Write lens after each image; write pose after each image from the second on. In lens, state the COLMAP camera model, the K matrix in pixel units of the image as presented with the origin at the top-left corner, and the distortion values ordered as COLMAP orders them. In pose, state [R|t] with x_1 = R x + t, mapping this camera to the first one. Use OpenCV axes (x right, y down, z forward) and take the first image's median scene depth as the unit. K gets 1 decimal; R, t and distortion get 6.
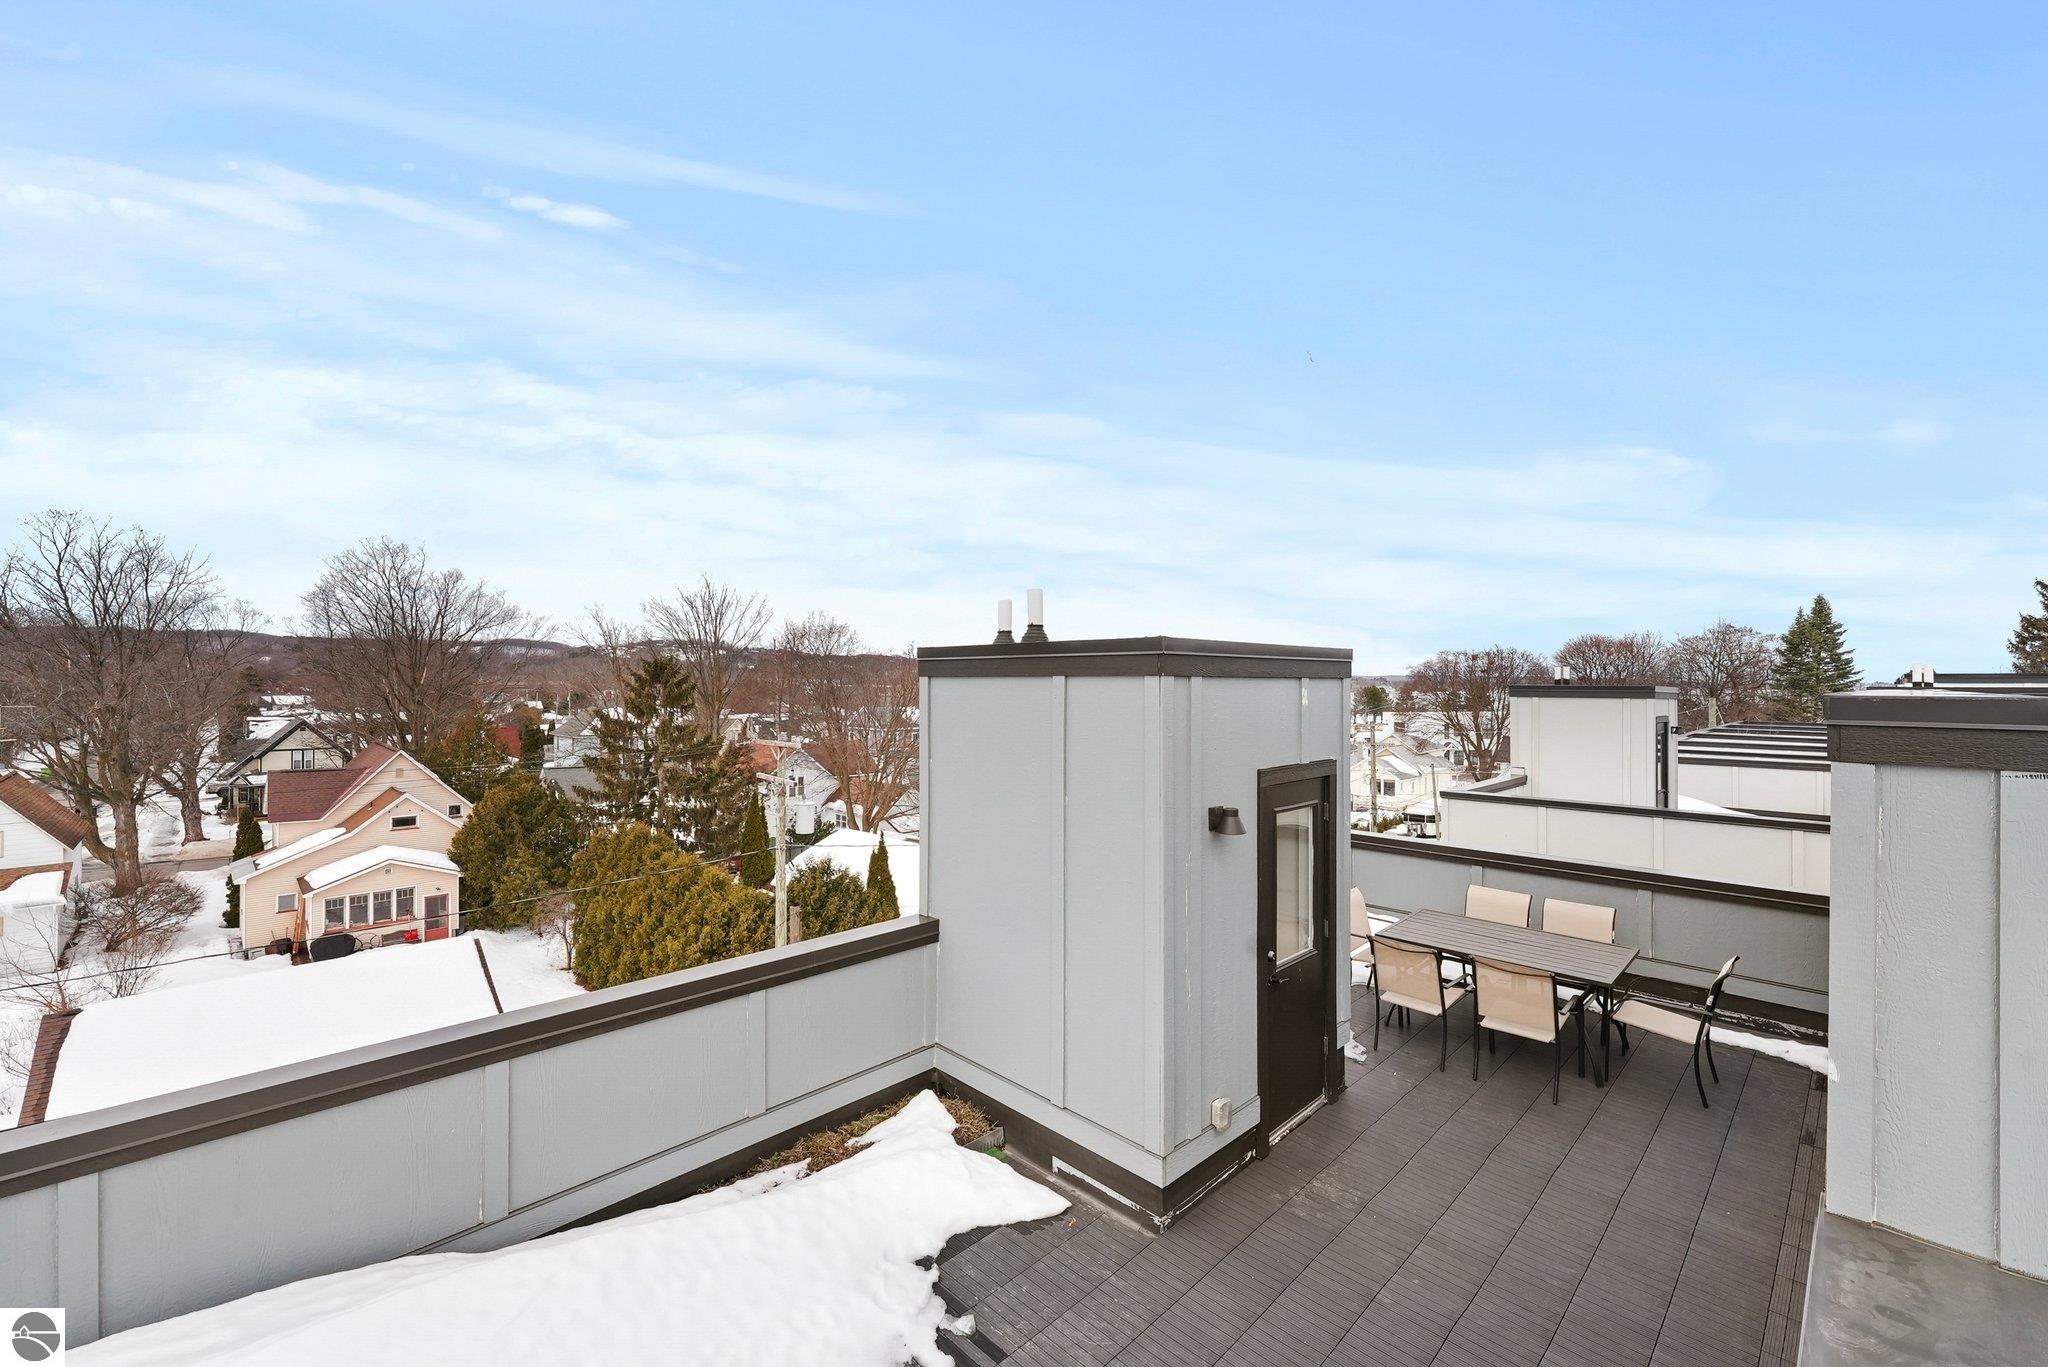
lens RADIAL K [[813.3, 0, 1024.0], [0, 813.3, 683.5], [0, 0, 1]] dist [-0.000760, -0.000137]
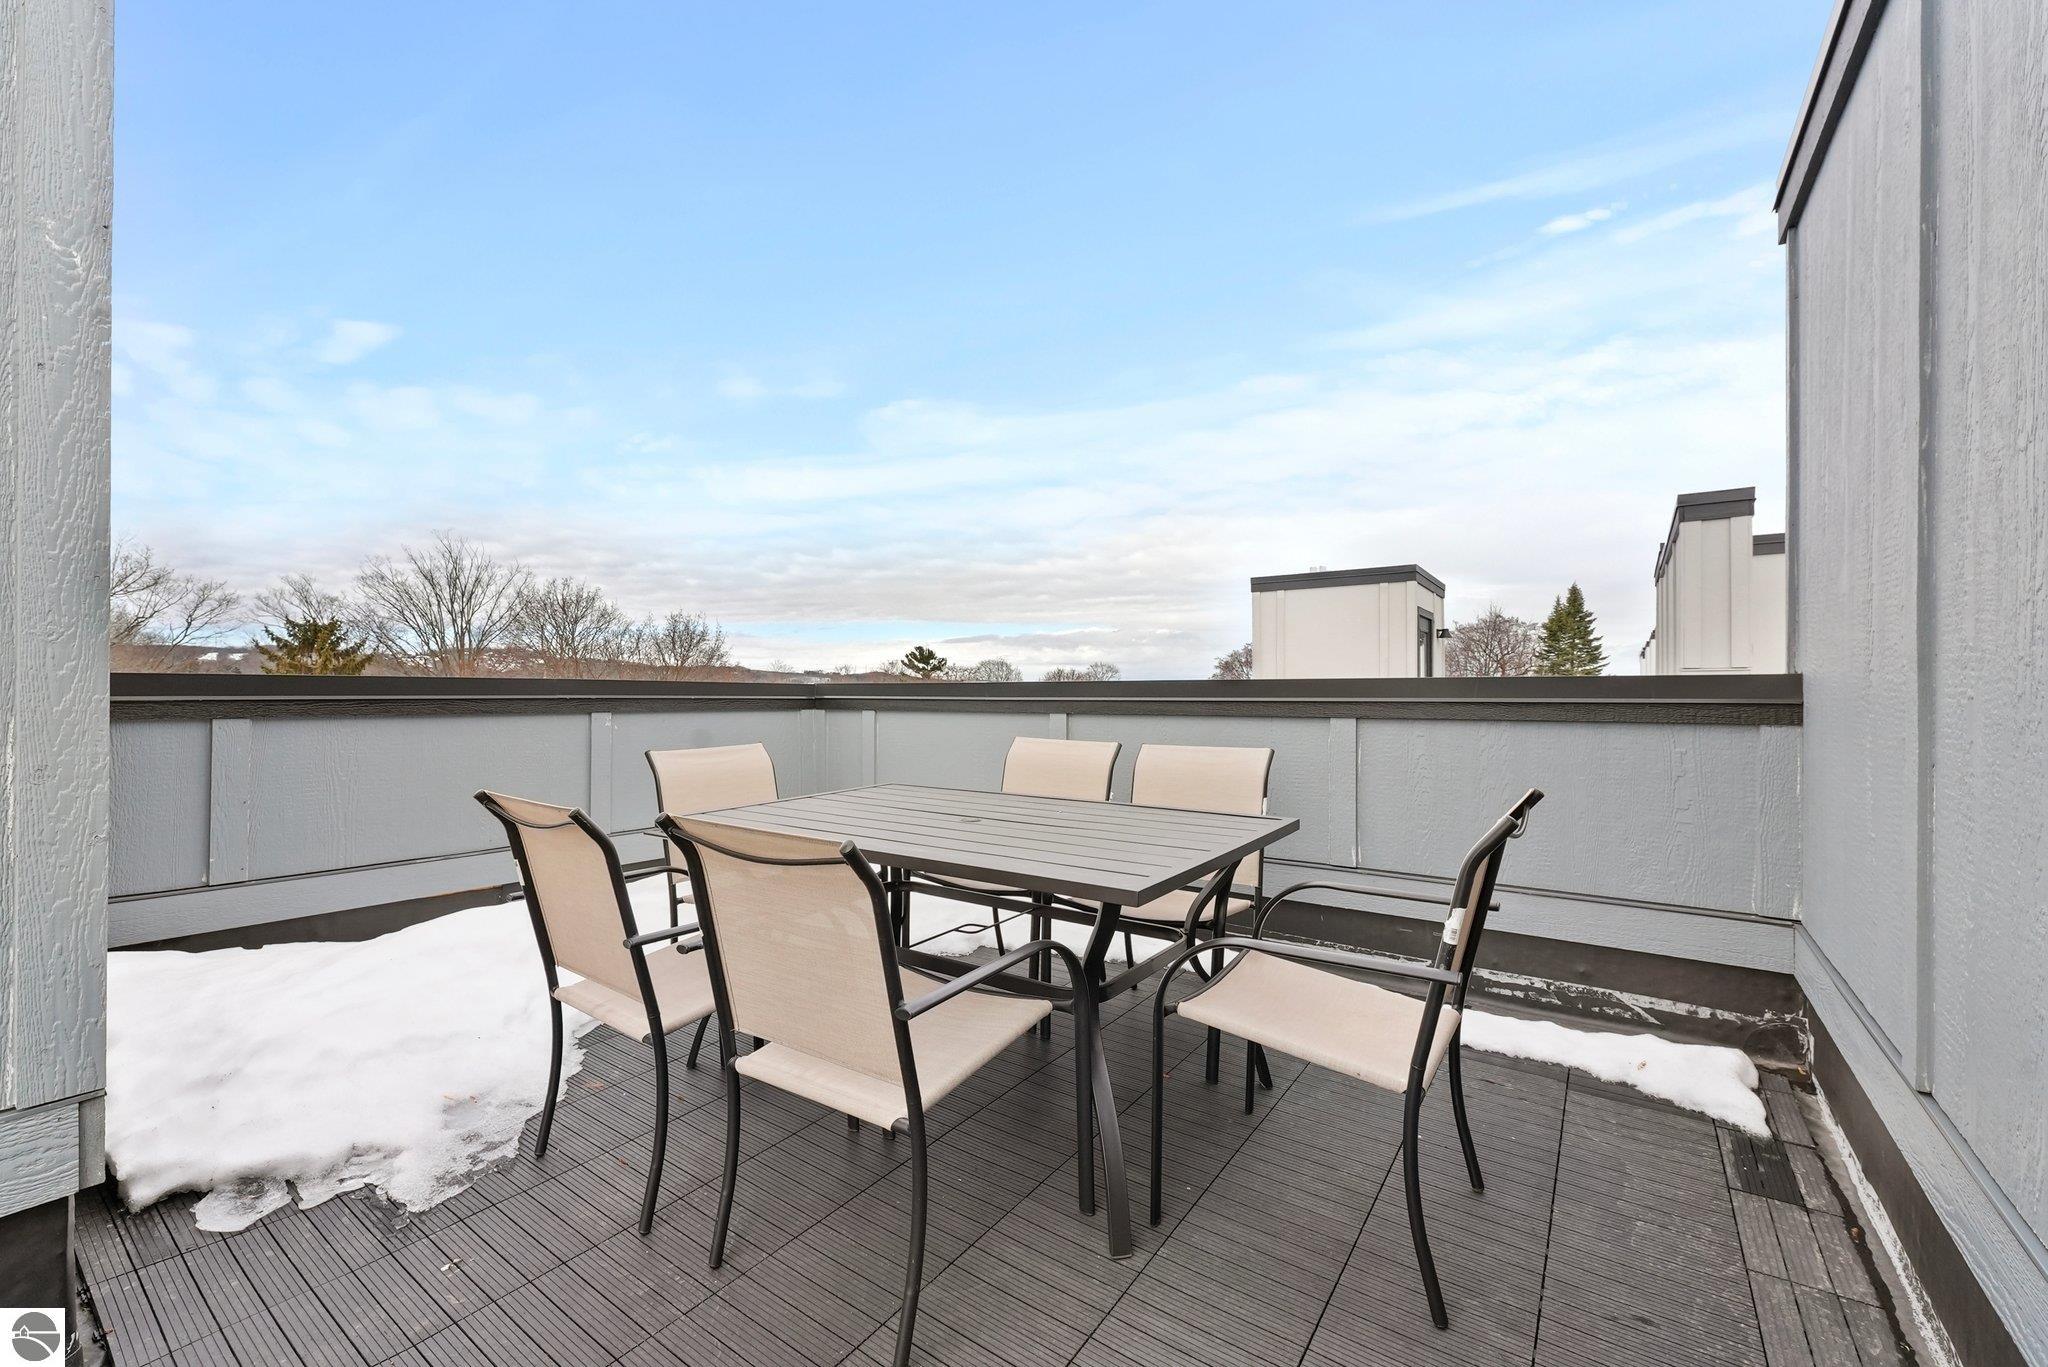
lens RADIAL K [[820.6, 0, 1024.0], [0, 820.6, 683.5], [0, 0, 1]] dist [0.001627, 0.000172]
pose [[0.981915, 0.007049, 0.189193, 0.543628], [-0.004430, 0.999888, -0.014261, 0.262588], [-0.189273, 0.013165, 0.981836, 0.631660]]
